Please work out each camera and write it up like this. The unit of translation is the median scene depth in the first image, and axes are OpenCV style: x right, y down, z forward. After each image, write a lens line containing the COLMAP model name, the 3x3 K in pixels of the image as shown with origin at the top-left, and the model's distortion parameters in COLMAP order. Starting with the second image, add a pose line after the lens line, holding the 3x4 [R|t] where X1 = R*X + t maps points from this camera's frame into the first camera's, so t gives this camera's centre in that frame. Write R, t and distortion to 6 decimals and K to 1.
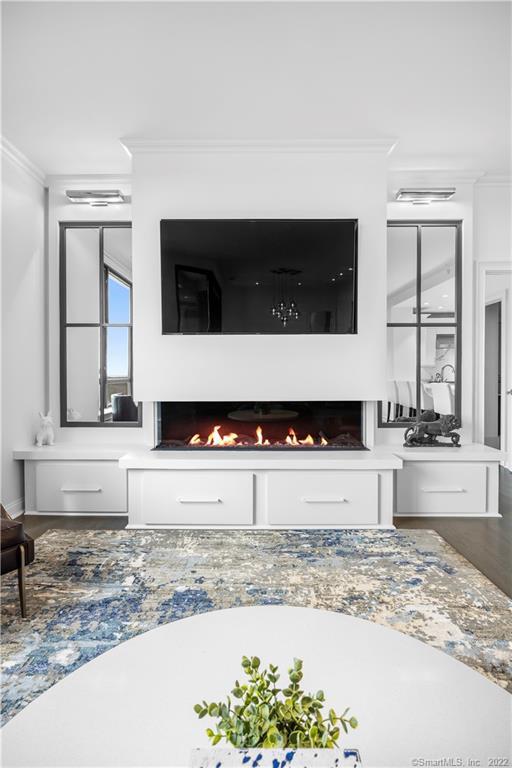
lens RADIAL K [[337.2, 0, 260.7], [0, 337.2, 380.1], [0, 0, 1]] dist [-0.008246, -0.000374]
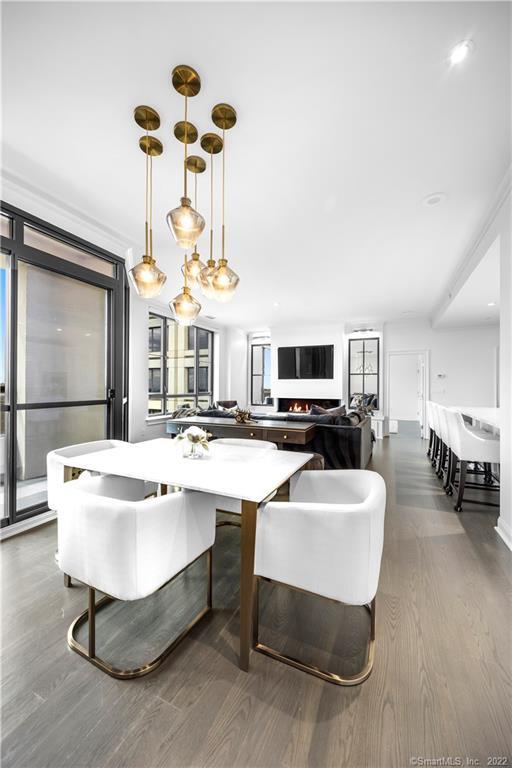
lens RADIAL K [[296.7, 0, 256.9], [0, 296.7, 389.0], [0, 0, 1]] dist [-0.006478, 0.000140]
pose [[0.911088, 0.010498, -0.412078, 0.713359], [-0.015140, 0.999853, -0.008003, -0.002417], [0.411933, 0.013530, 0.911114, -1.756510]]
